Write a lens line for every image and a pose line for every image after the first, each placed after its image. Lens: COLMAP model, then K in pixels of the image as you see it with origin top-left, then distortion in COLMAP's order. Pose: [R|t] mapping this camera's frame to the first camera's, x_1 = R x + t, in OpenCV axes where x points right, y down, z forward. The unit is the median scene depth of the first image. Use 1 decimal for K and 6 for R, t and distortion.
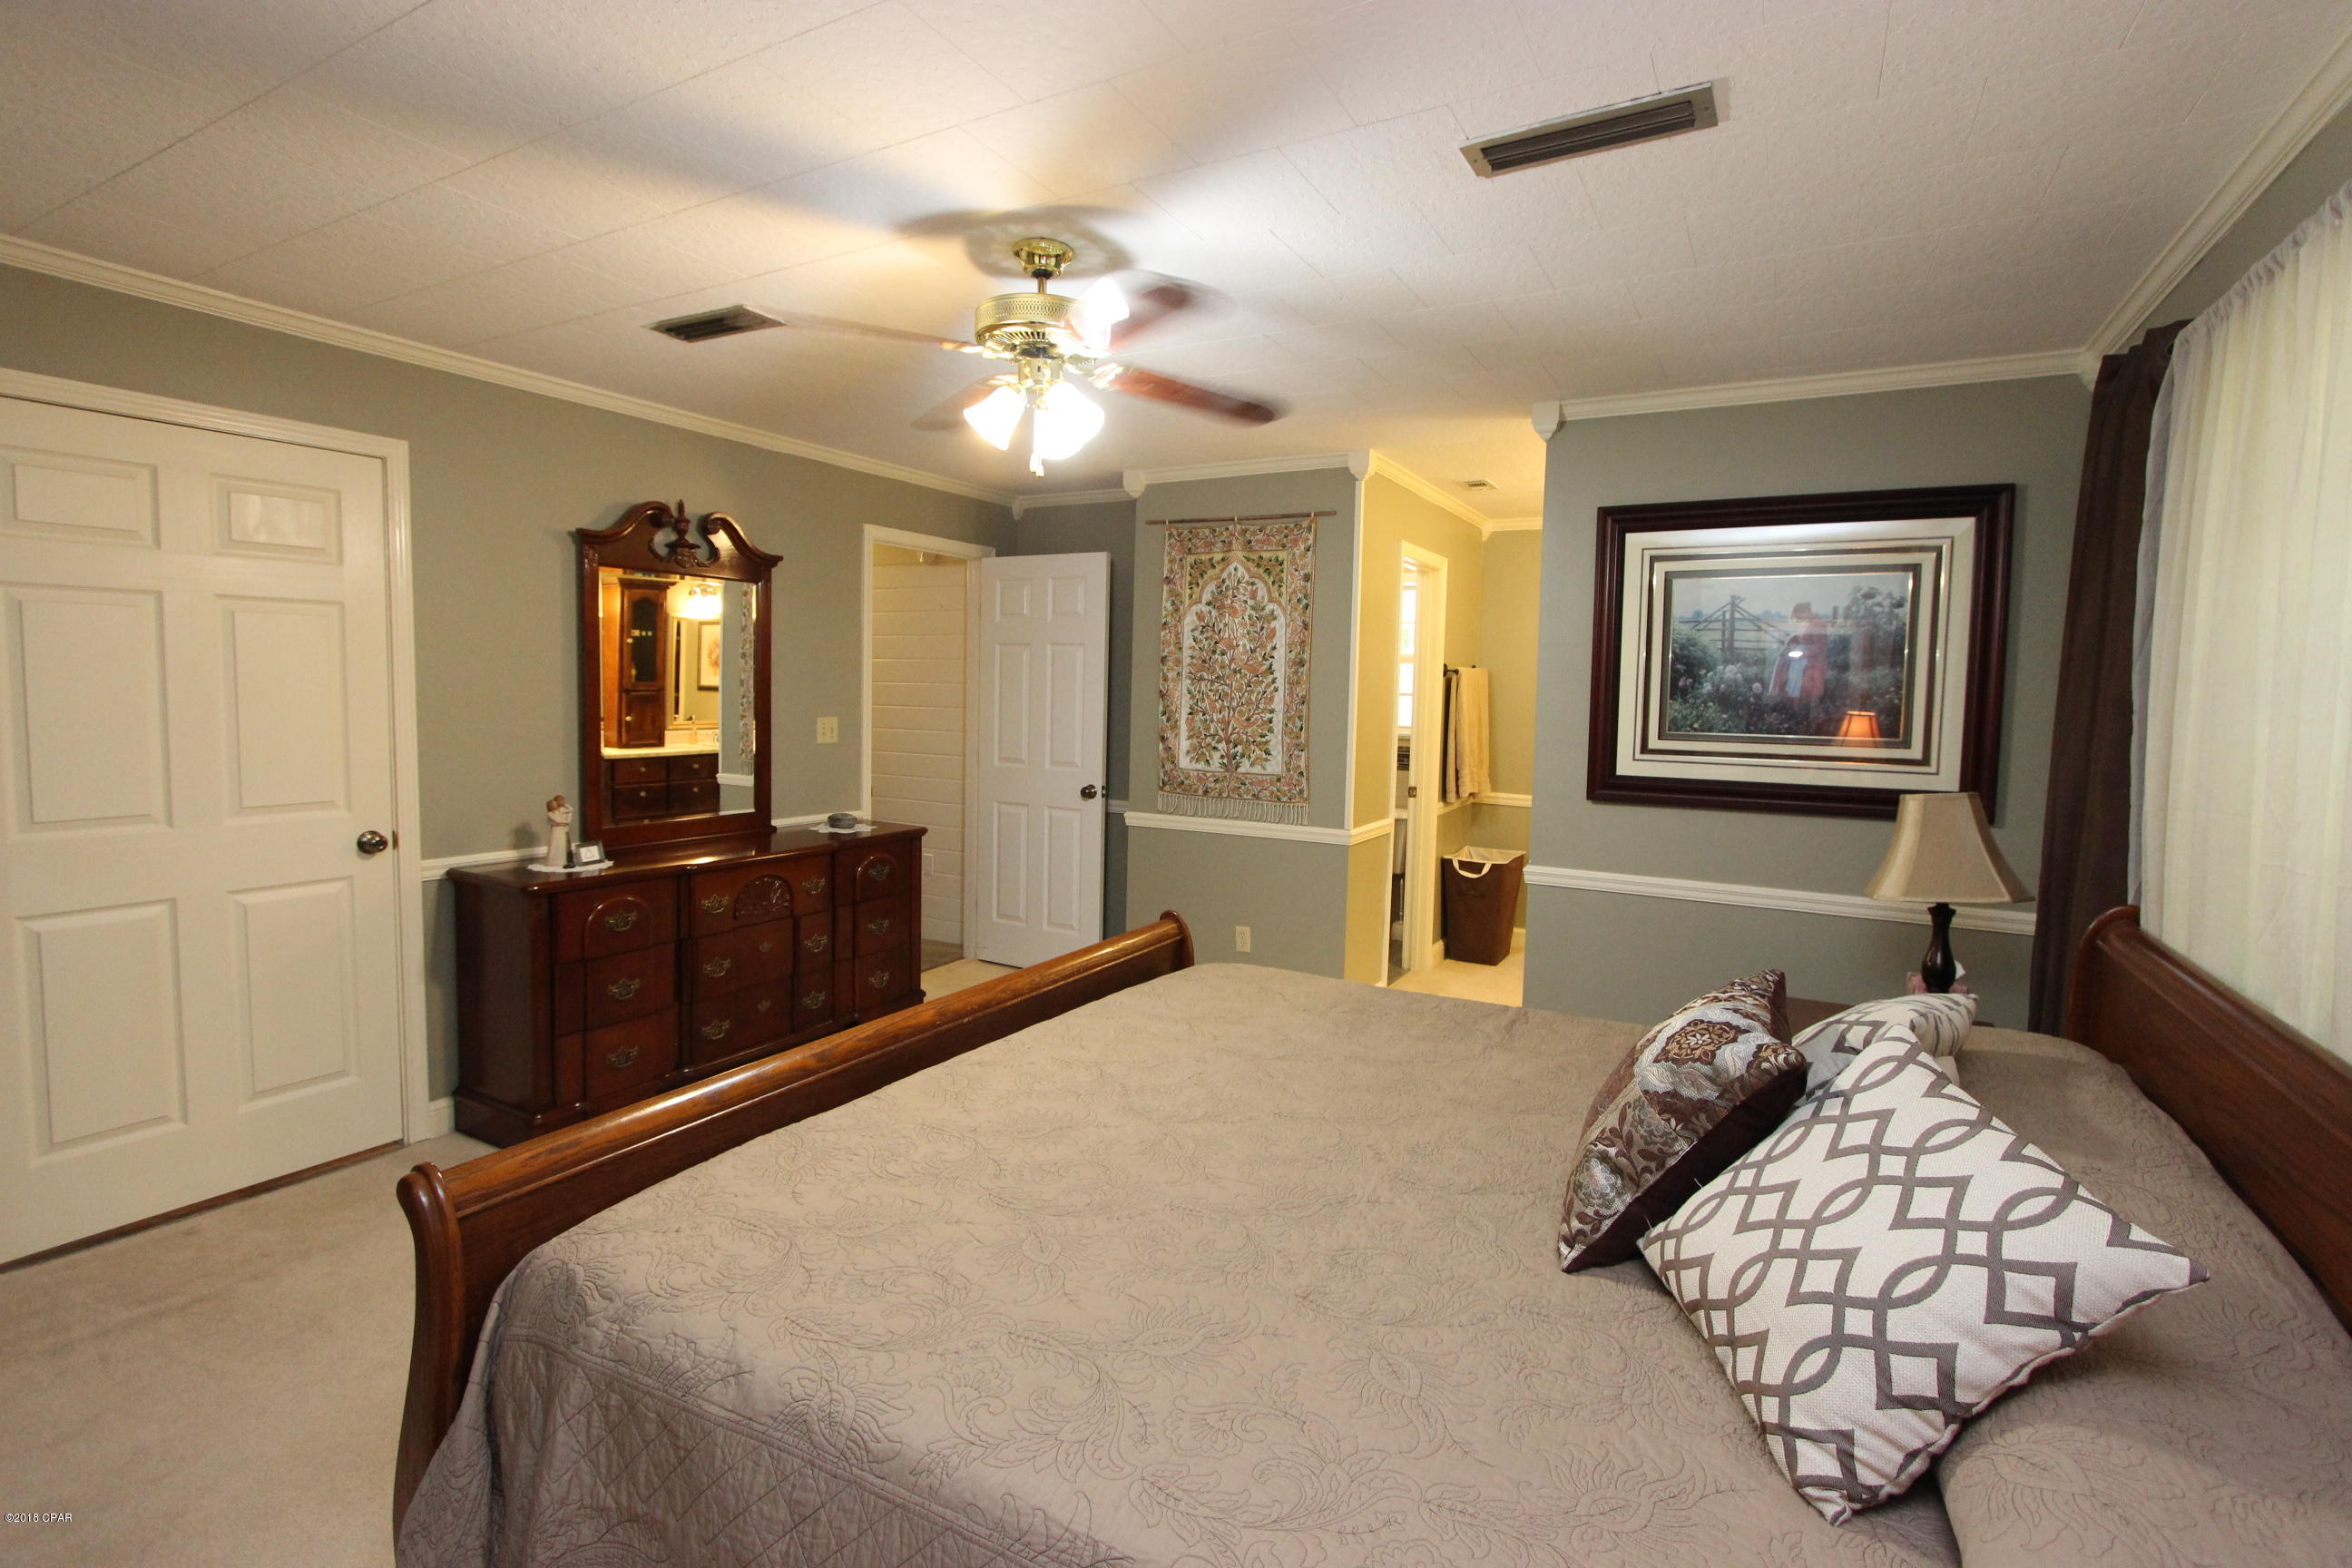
lens RADIAL K [[1093.4, 0, 1197.1], [0, 1093.4, 753.7], [0, 0, 1]] dist [-0.015910, 0.001349]
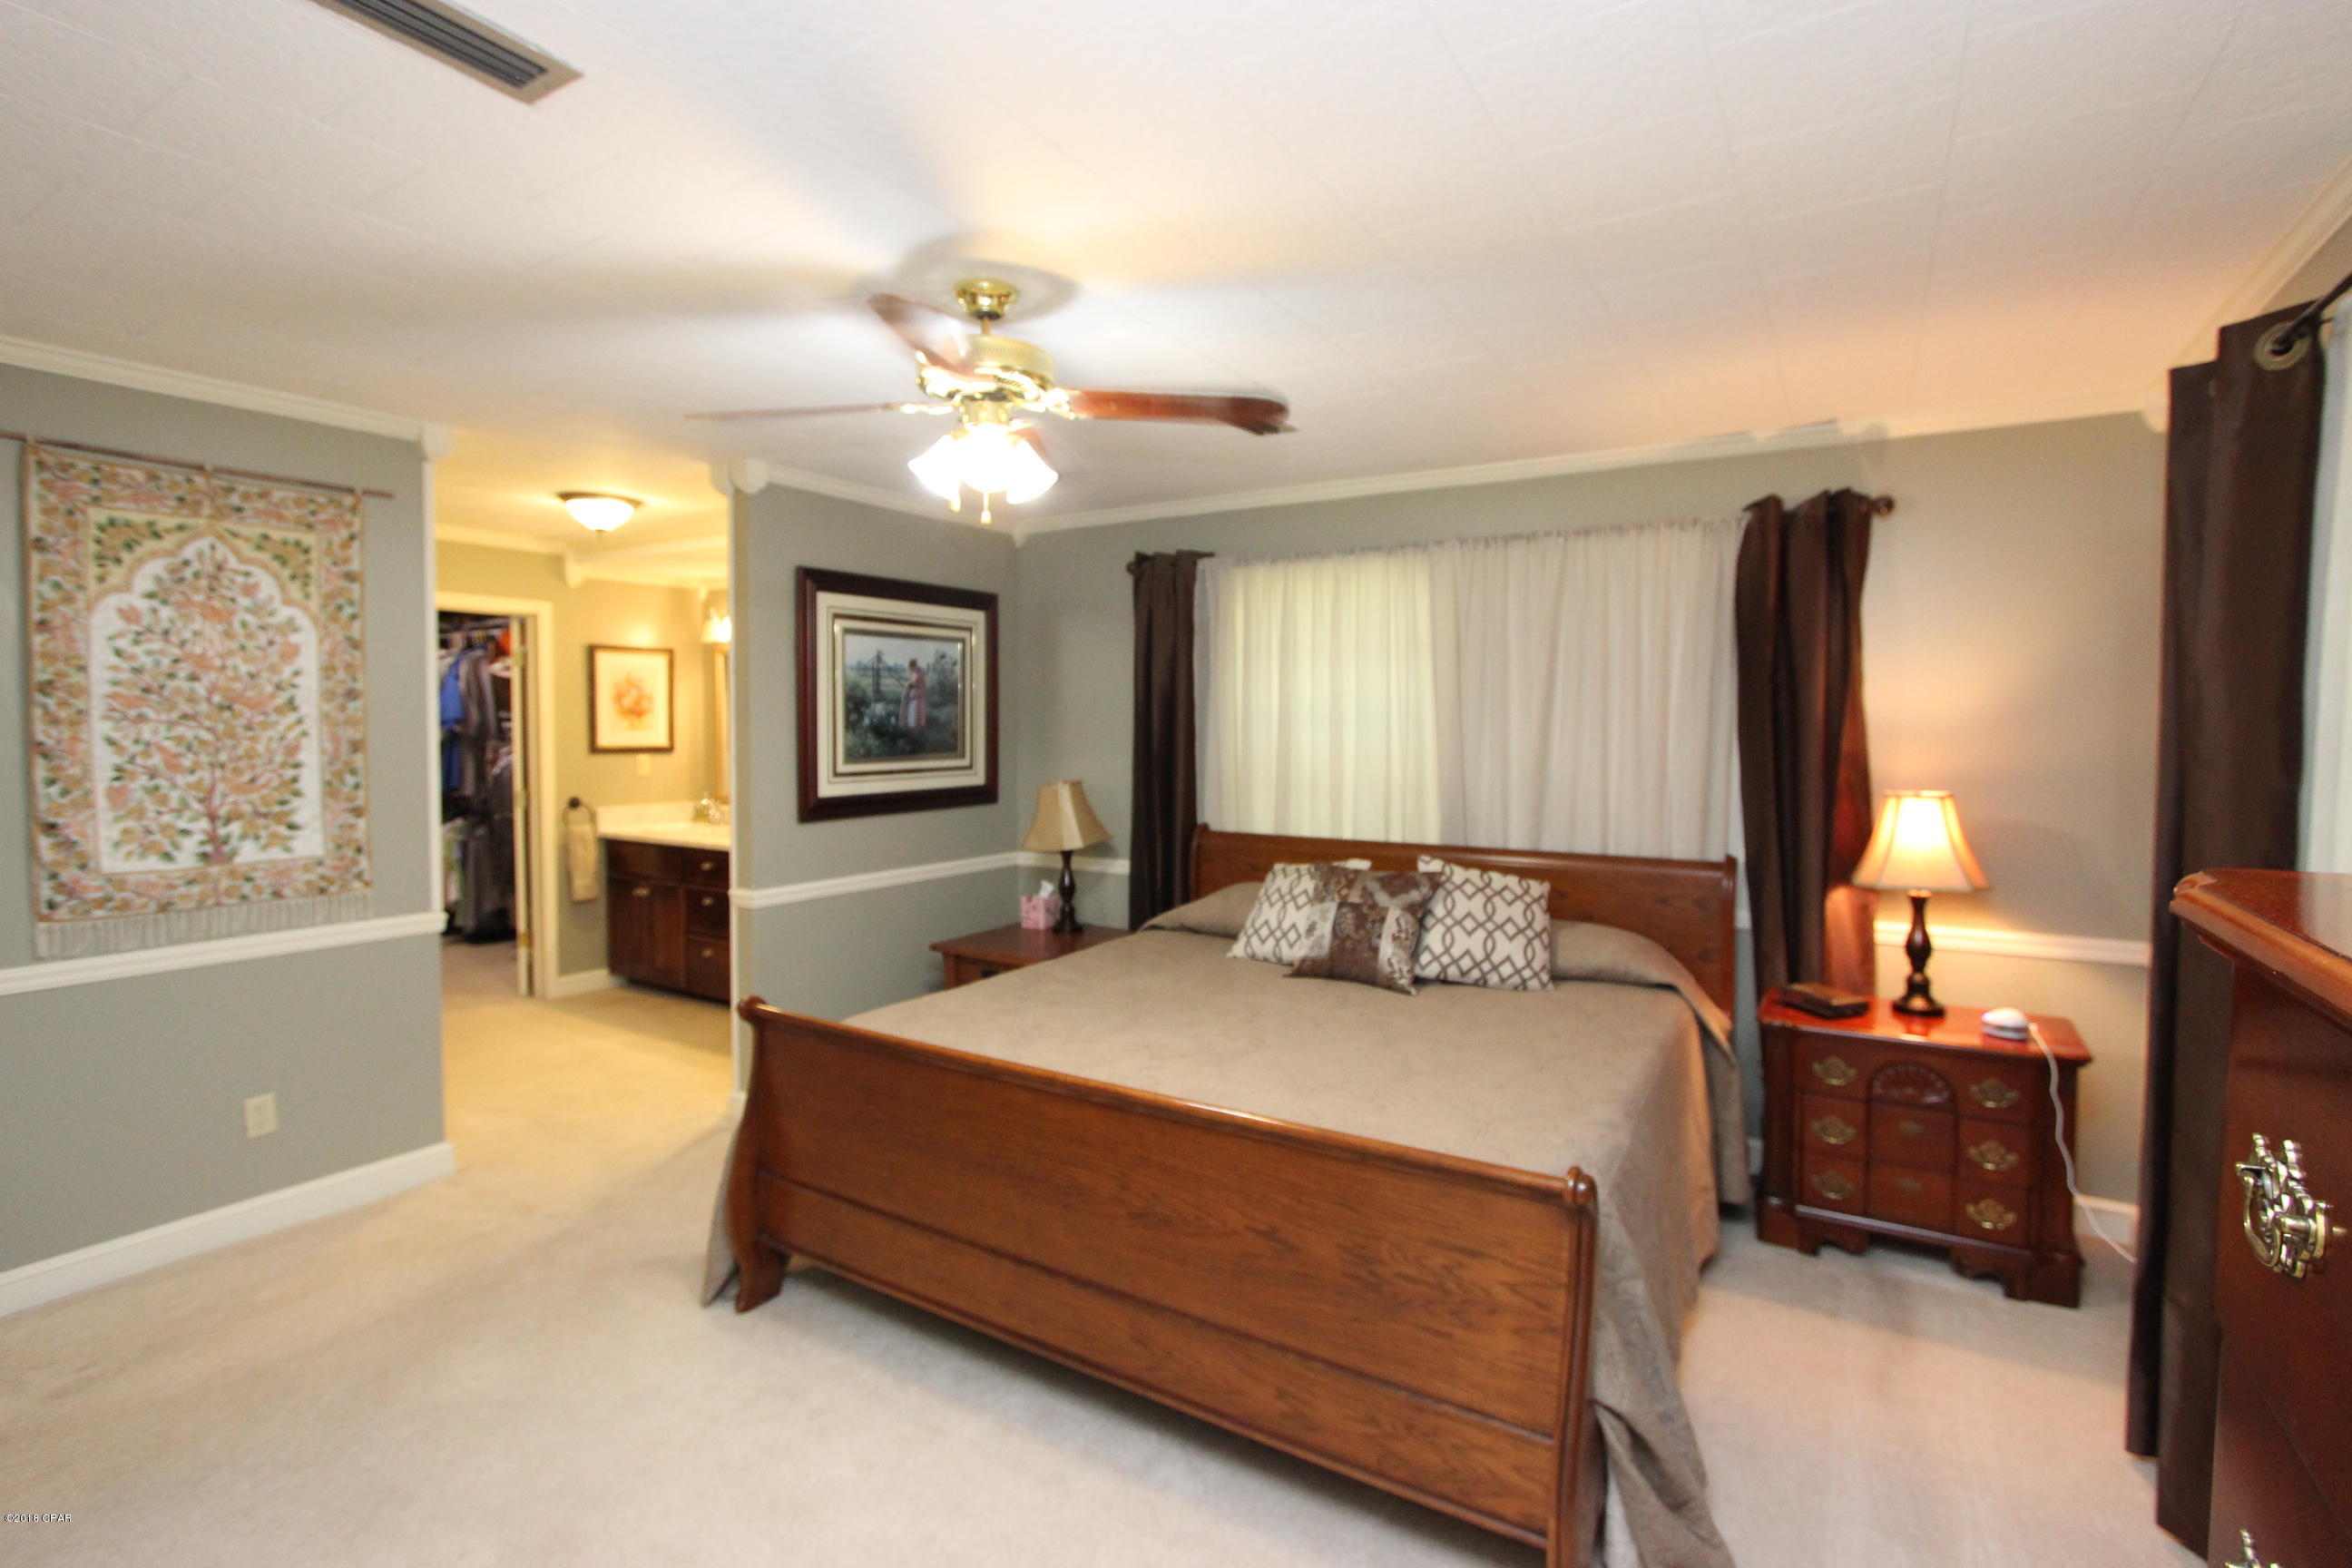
lens RADIAL K [[1077.3, 0, 1189.0], [0, 1077.3, 762.7], [0, 0, 1]] dist [-0.014870, 0.001261]
pose [[0.059642, -0.056651, 0.996611, -0.562862], [0.062904, 0.996617, 0.052887, -0.040932], [-0.996236, 0.059536, 0.063004, 0.405270]]
